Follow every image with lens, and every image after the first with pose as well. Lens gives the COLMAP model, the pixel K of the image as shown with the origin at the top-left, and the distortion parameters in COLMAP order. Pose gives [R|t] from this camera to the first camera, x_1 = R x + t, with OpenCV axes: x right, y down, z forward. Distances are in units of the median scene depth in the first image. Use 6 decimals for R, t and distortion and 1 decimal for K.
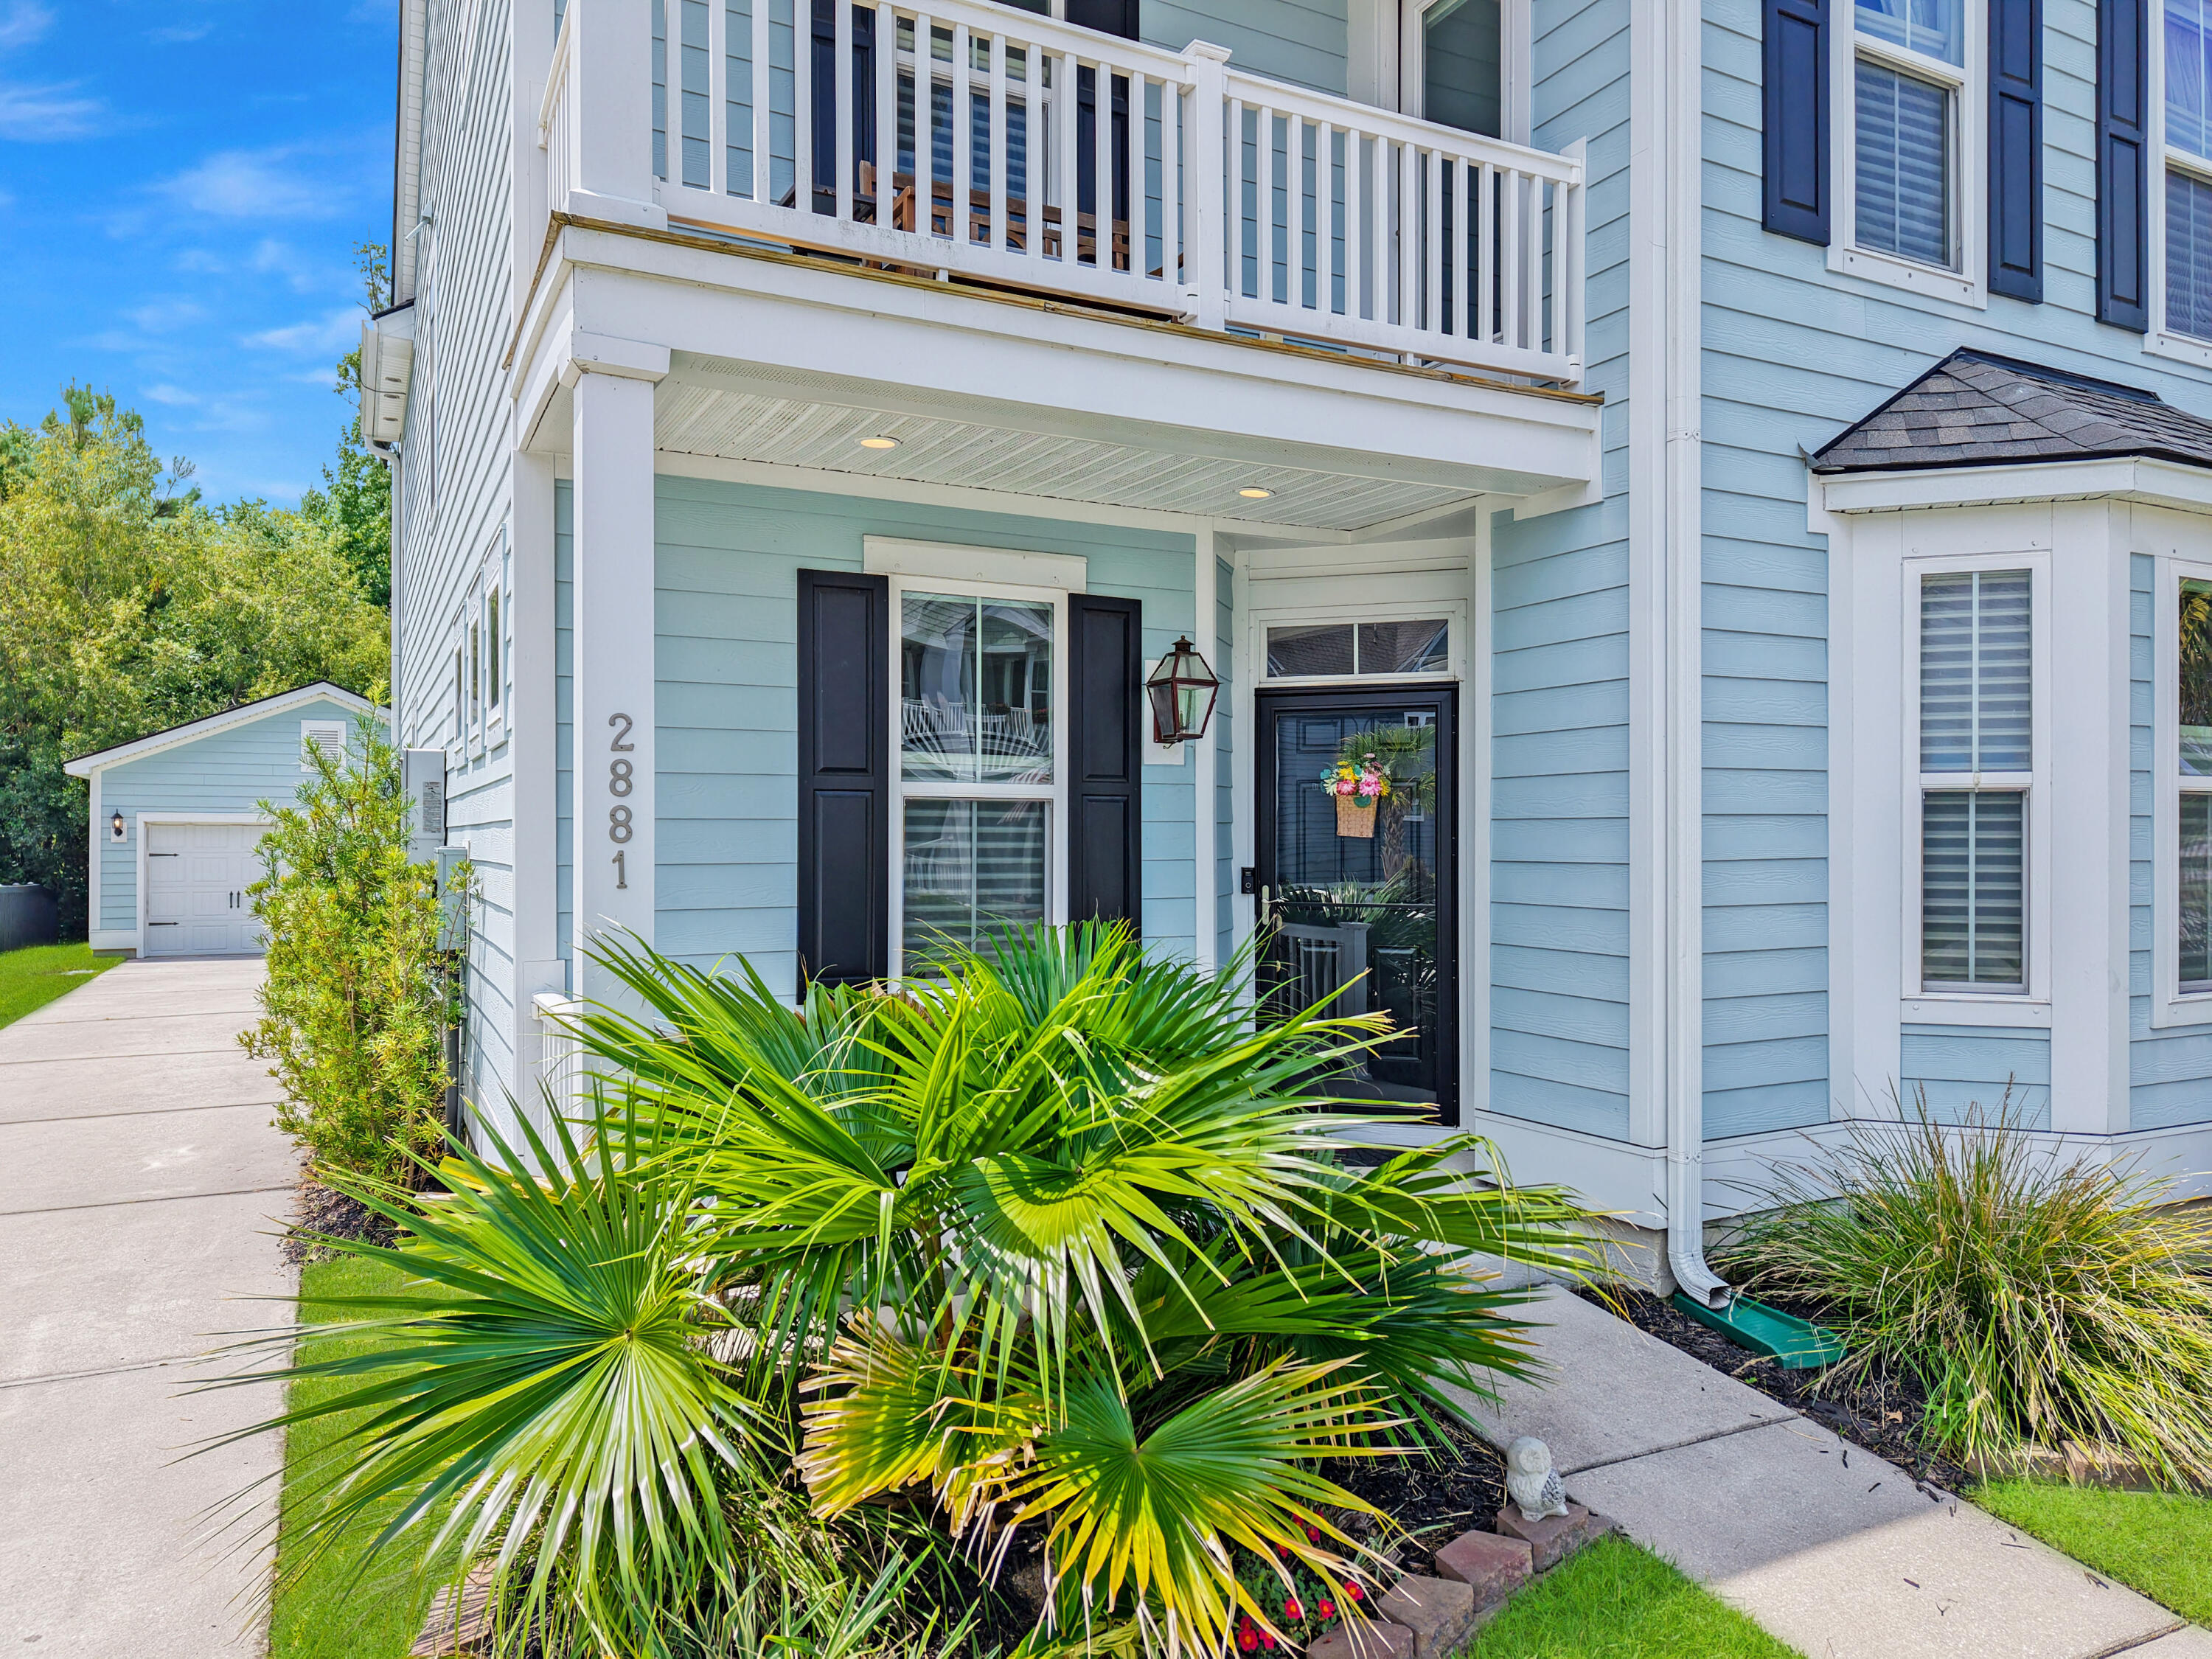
lens RADIAL K [[1427.2, 0, 1086.9], [0, 1427.2, 849.0], [0, 0, 1]] dist [0.011527, -0.007943]
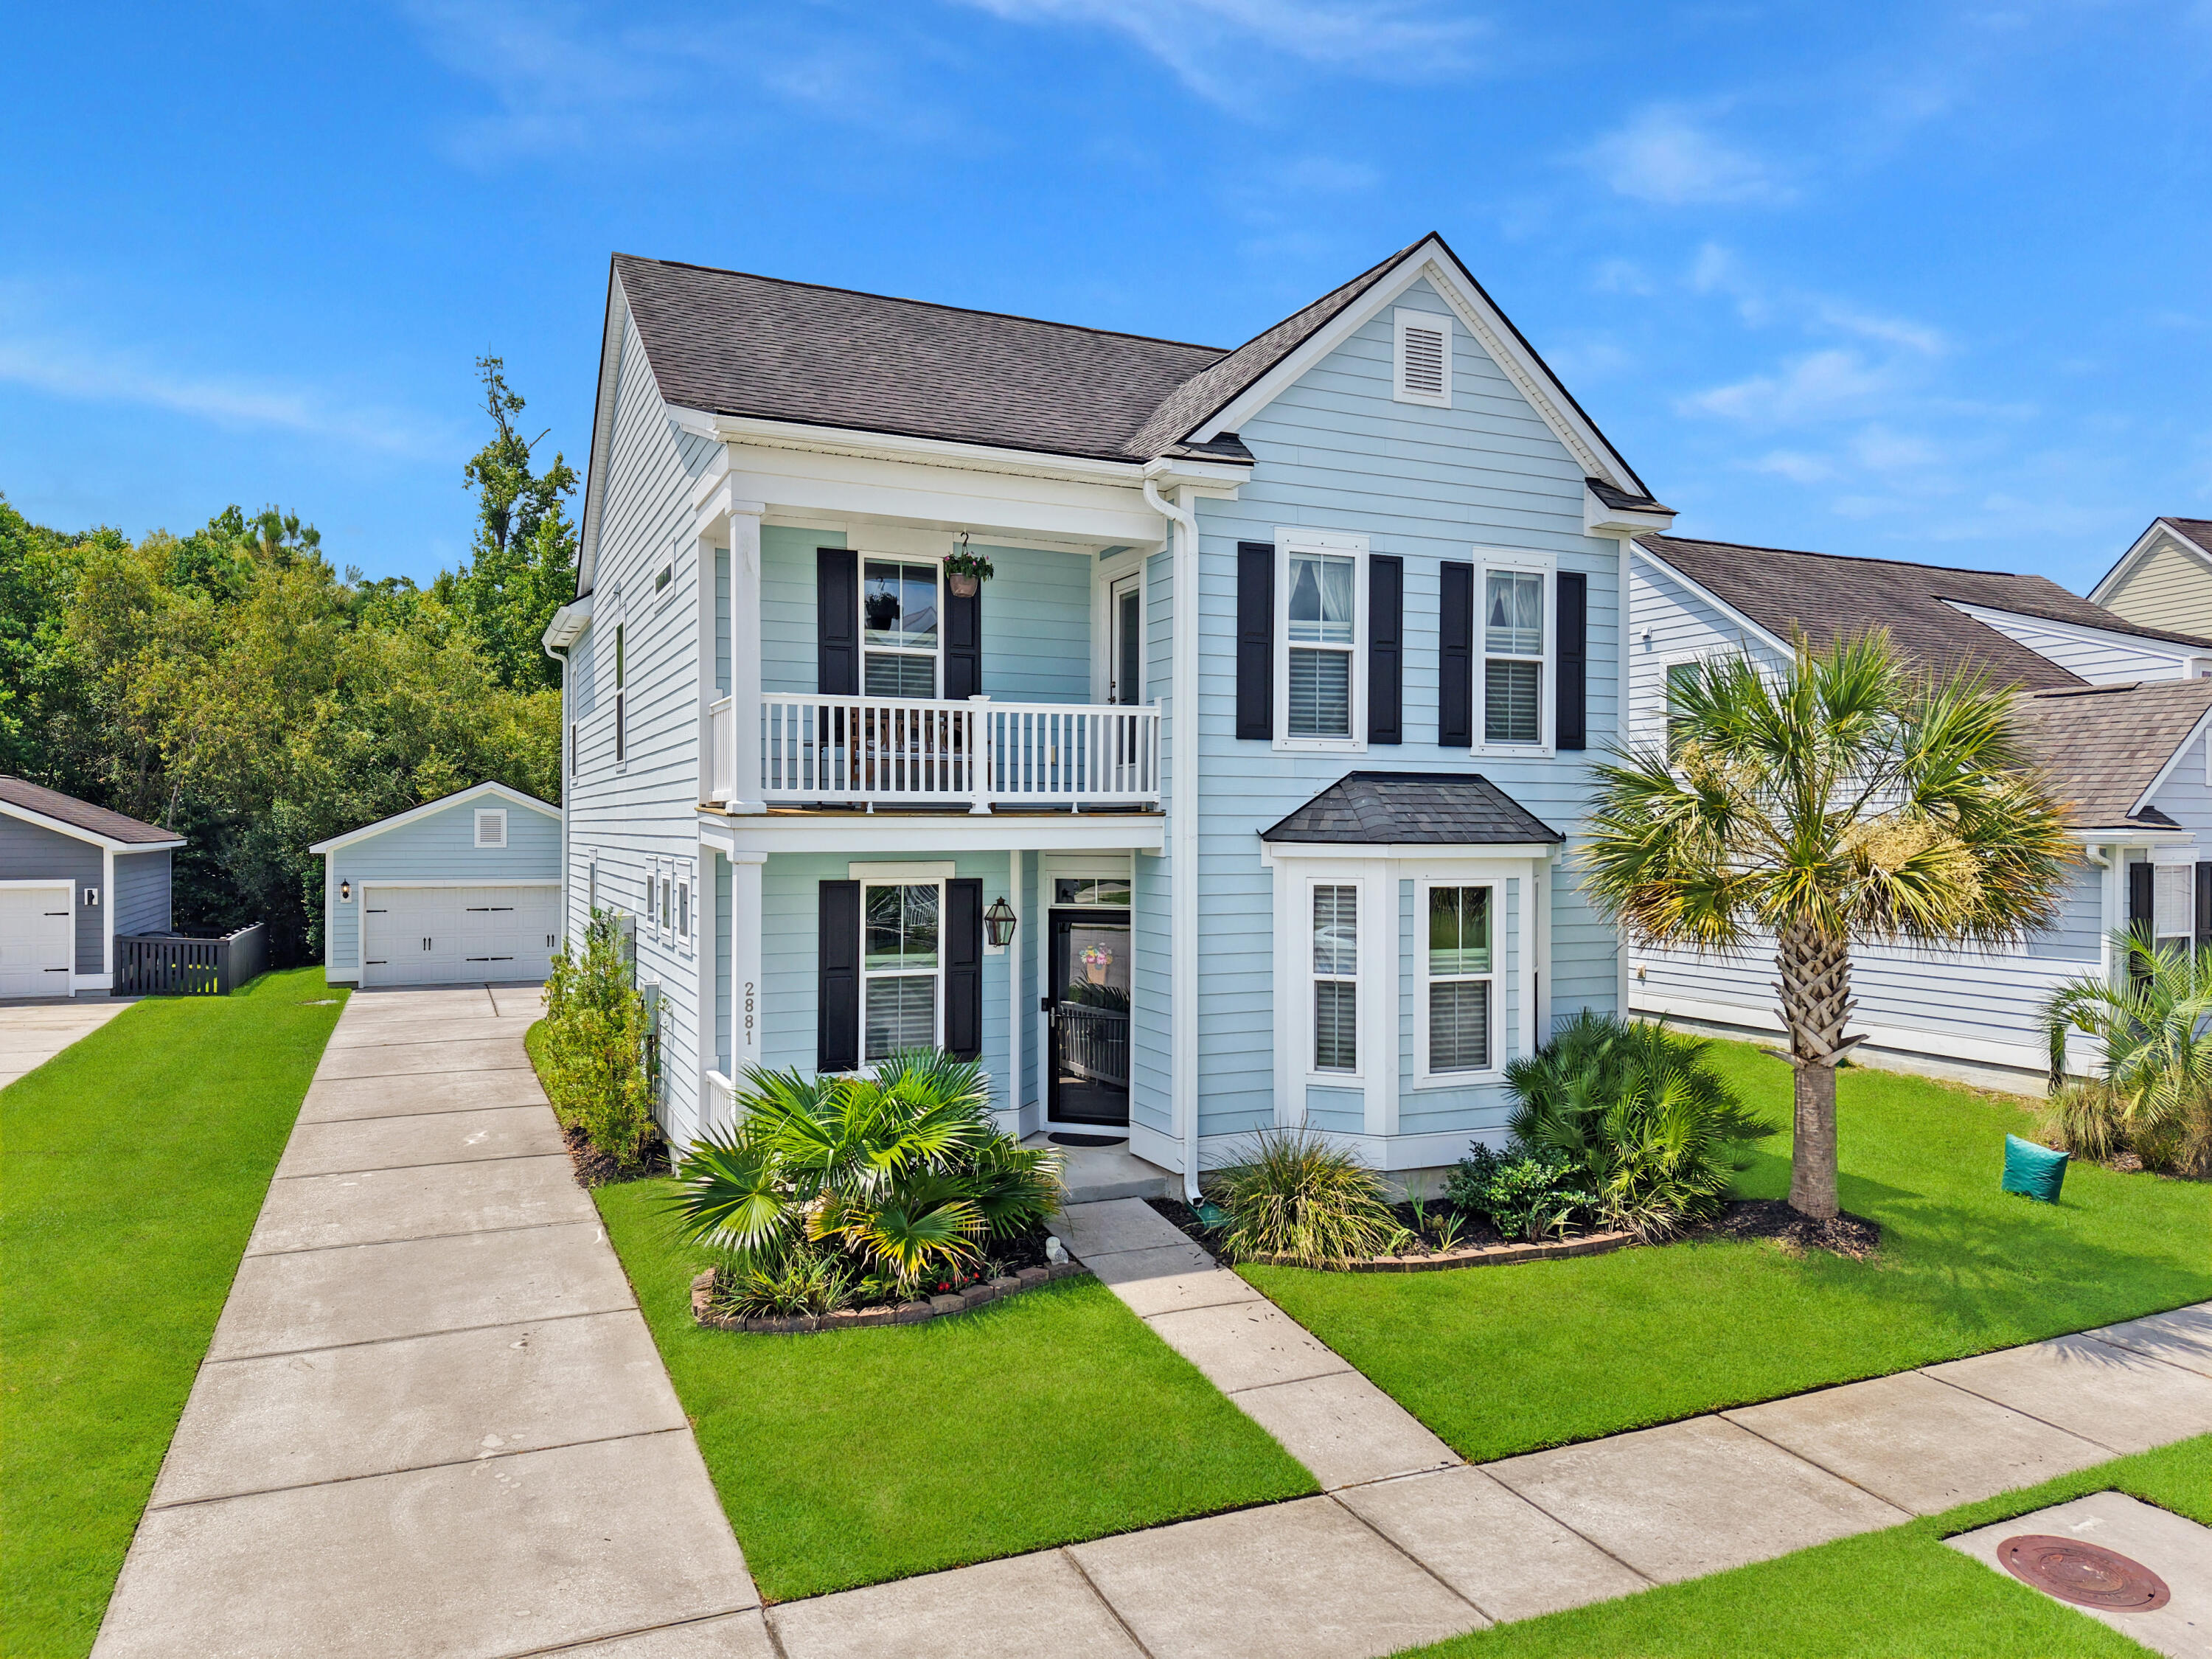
lens RADIAL K [[1427.2, 0, 1104.2], [0, 1427.2, 826.1], [0, 0, 1]] dist [0.011527, -0.007943]
pose [[0.999493, 0.002941, -0.031698, 0.323107], [-0.003133, 0.999977, -0.006000, -0.270939], [0.031679, 0.006096, 0.999479, -1.256834]]
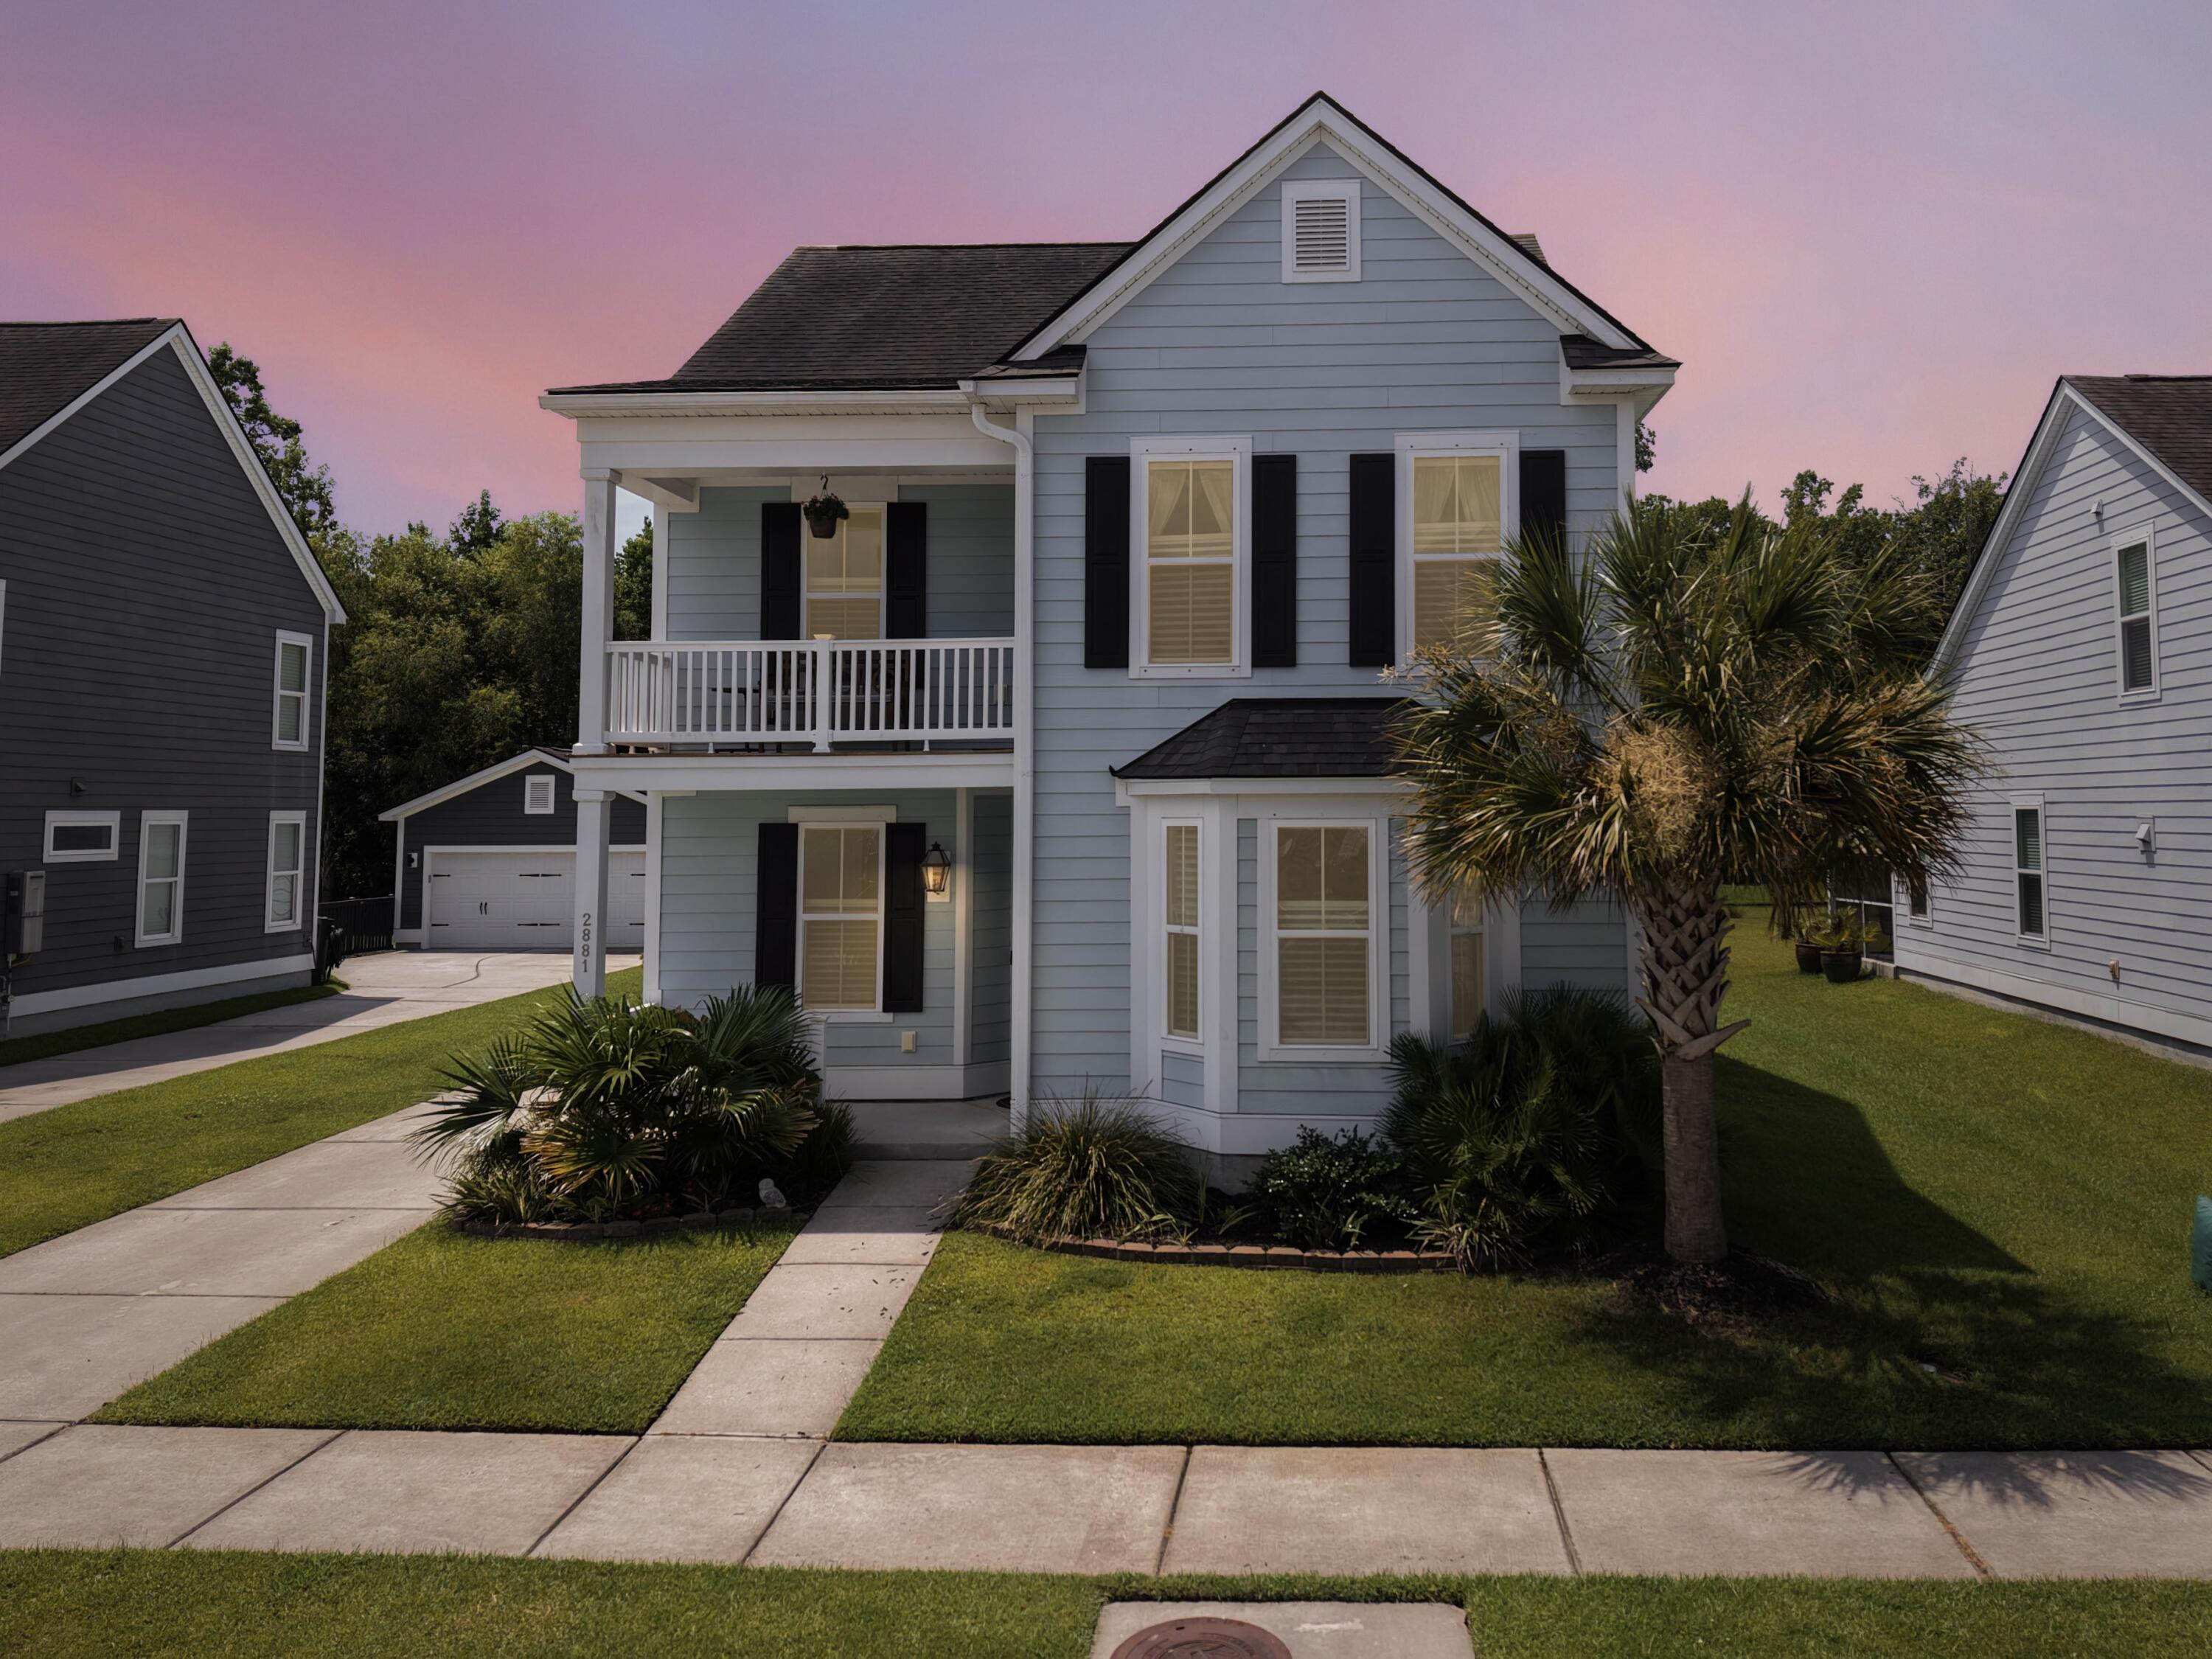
lens RADIAL K [[1622.2, 0, 1279.5], [0, 1622.2, 685.4], [0, 0, 1]] dist [0.012128, -0.006958]
pose [[0.885323, -0.040343, -0.463223, 1.795216], [0.003249, 0.996741, -0.080599, -0.204865], [0.464965, 0.069851, 0.882569, -0.965230]]
